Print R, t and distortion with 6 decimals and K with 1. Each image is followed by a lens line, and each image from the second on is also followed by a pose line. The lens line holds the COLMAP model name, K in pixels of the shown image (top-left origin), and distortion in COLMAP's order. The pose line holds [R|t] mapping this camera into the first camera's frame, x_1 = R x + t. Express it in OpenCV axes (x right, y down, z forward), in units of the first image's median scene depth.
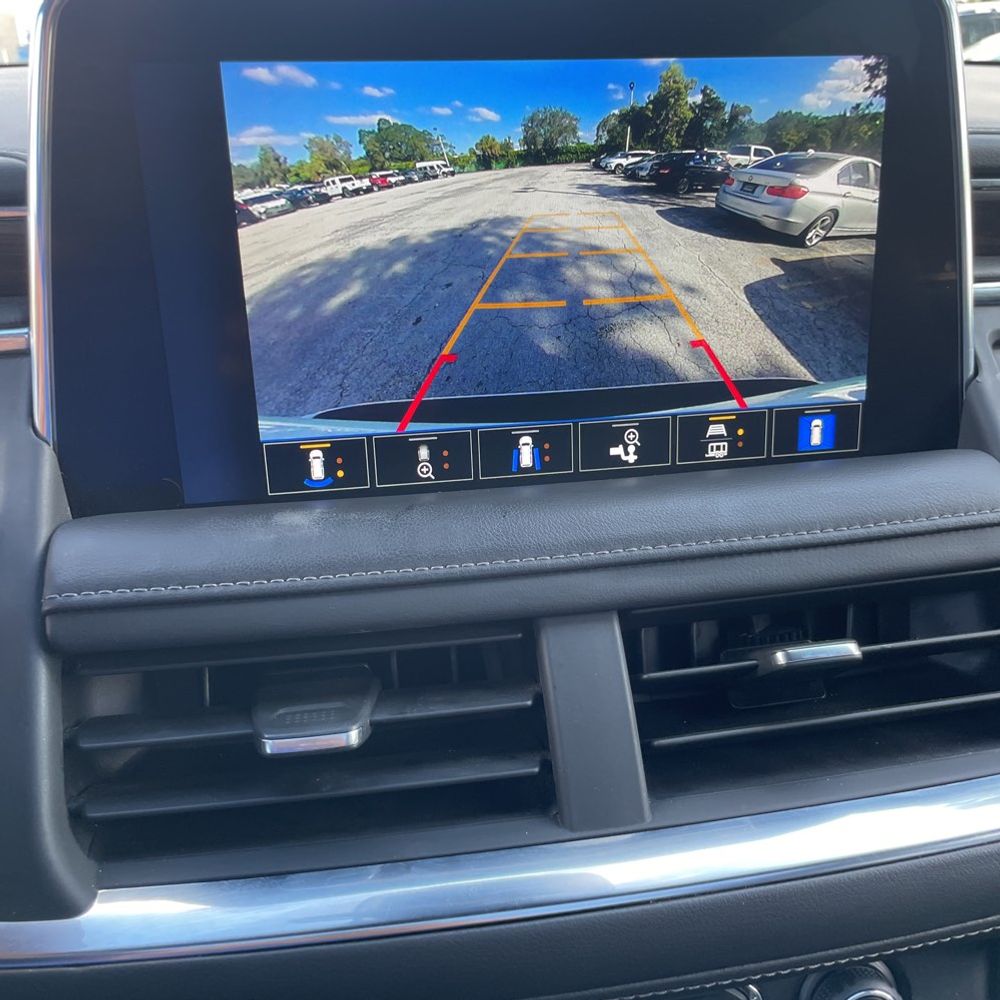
lens RADIAL K [[1057.4, 0, 500.0], [0, 1057.4, 500.0], [0, 0, 1]] dist [0.080218, -0.128059]
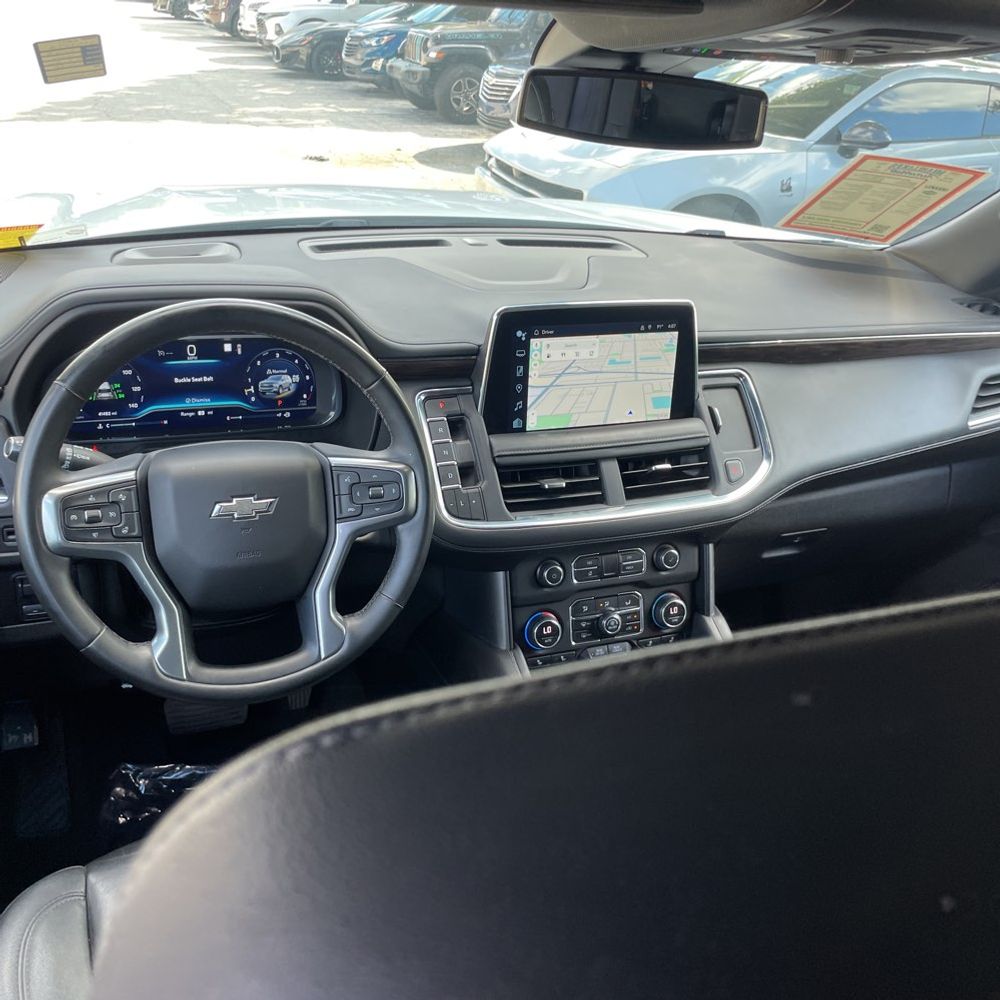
lens RADIAL K [[1020.3, 0, 485.2], [0, 1020.3, 501.2], [0, 0, 1]] dist [0.052277, -0.087072]
pose [[0.976840, -0.009341, 0.213768, -1.277393], [-0.004841, 0.997826, 0.065726, 0.016220], [-0.213918, -0.065238, 0.974671, -2.857216]]
